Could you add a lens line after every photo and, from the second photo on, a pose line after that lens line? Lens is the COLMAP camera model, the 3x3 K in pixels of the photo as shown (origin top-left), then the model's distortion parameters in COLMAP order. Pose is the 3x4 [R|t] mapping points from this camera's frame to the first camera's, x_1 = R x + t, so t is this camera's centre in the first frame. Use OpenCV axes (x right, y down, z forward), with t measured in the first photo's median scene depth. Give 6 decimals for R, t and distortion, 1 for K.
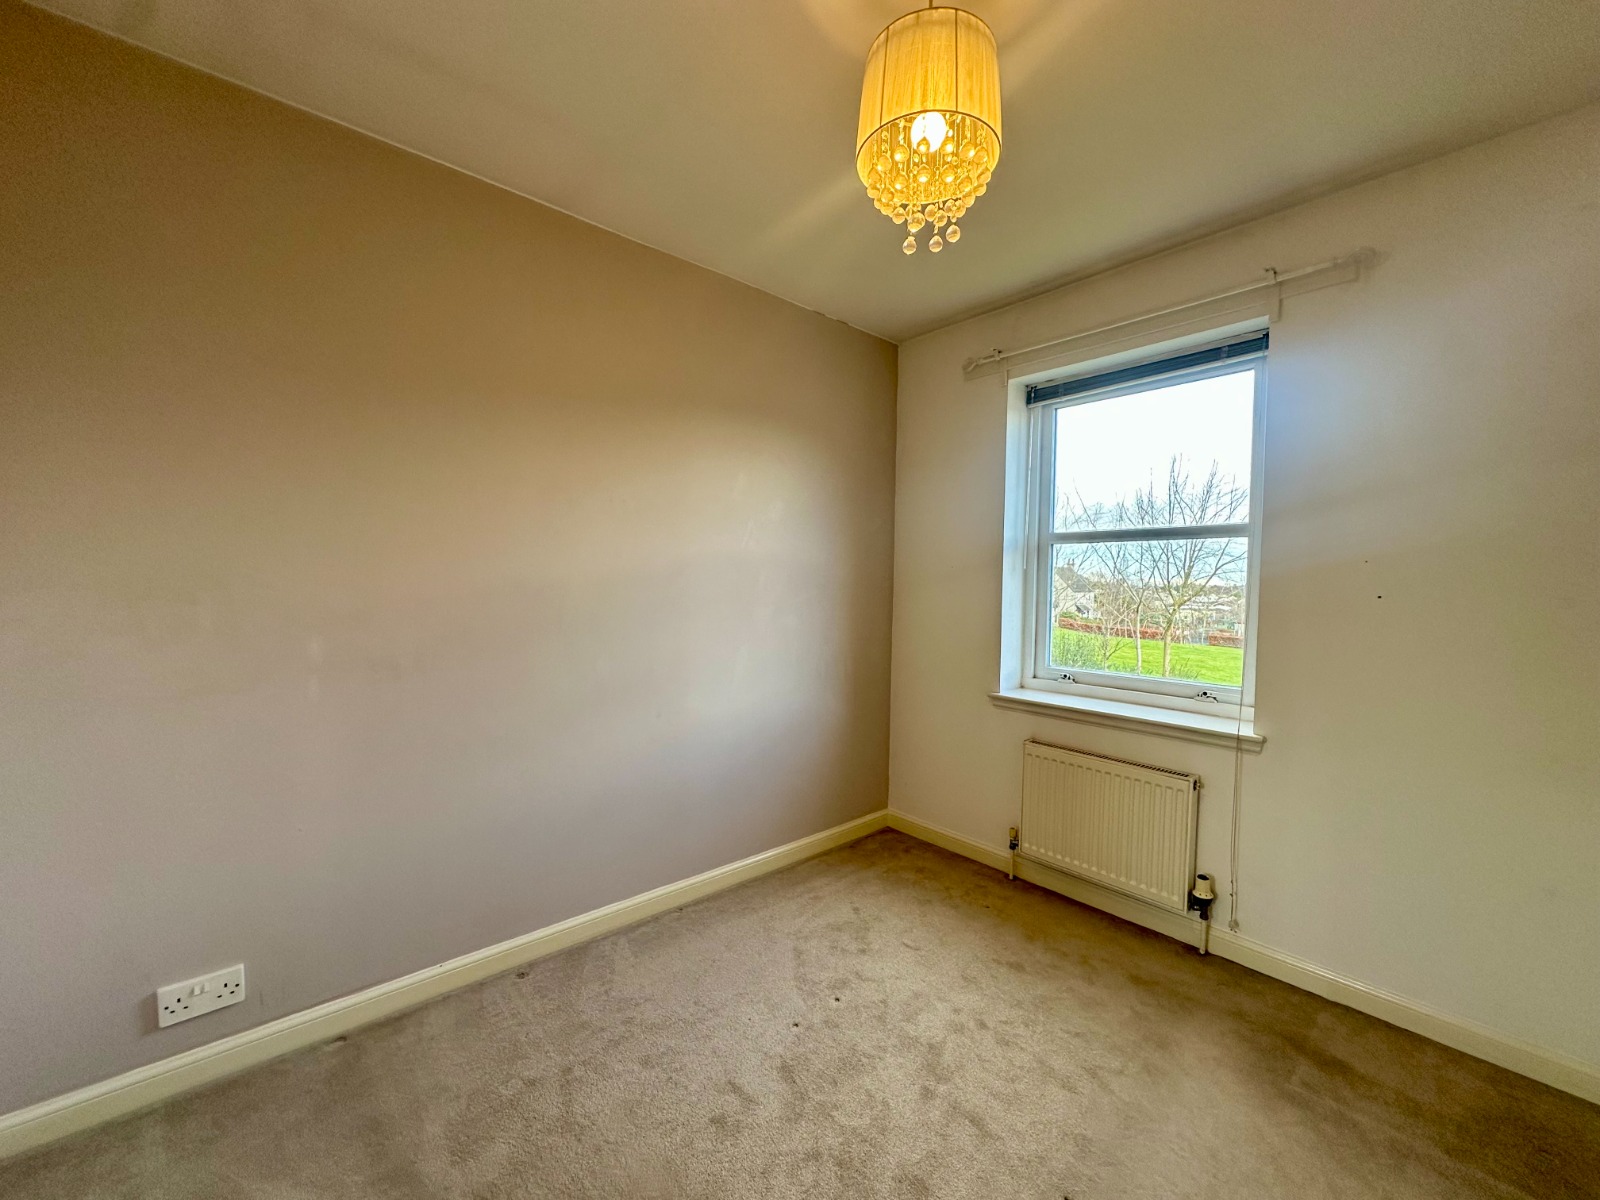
lens RADIAL K [[636.3, 0, 793.3], [0, 636.3, 607.2], [0, 0, 1]] dist [0.000495, -0.000857]
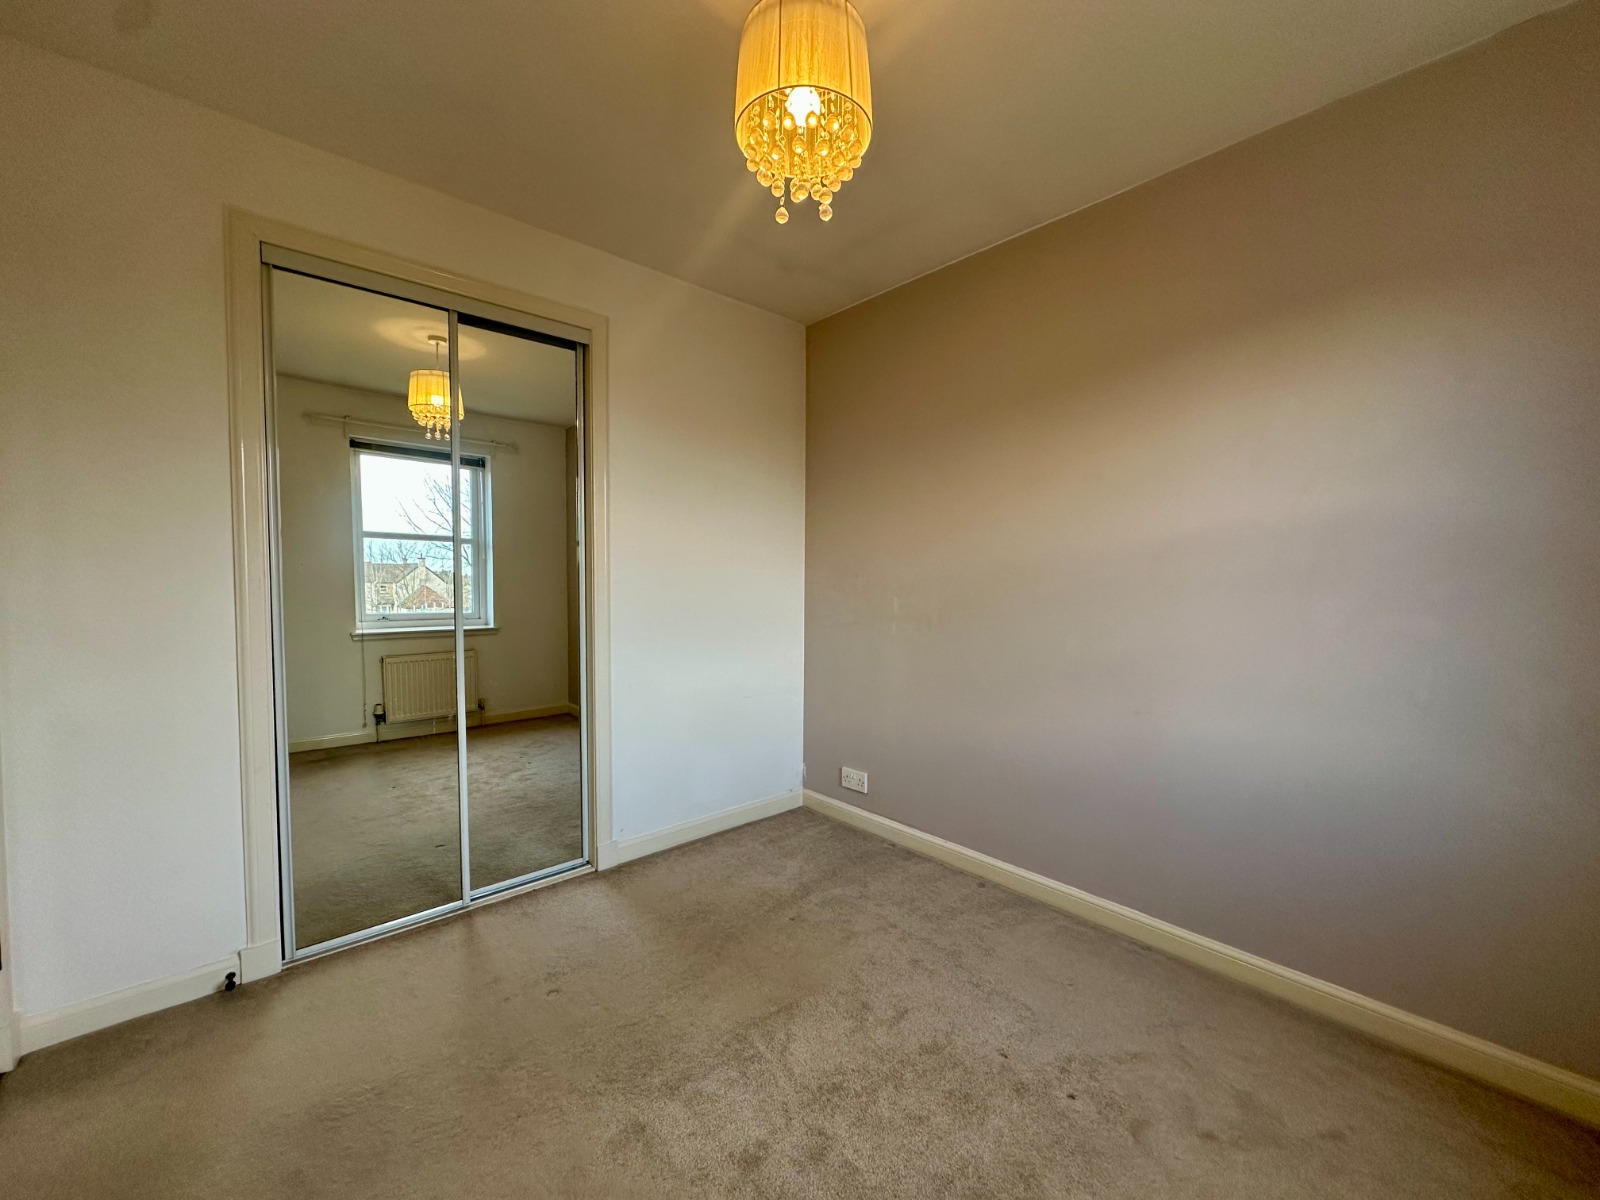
lens RADIAL K [[636.3, 0, 787.1], [0, 636.3, 605.0], [0, 0, 1]] dist [0.000495, -0.000857]
pose [[0.004763, 0.043736, -0.999032, 0.878051], [-0.037615, 0.998344, 0.043527, 0.001696], [0.999281, 0.037371, 0.006400, 0.682543]]
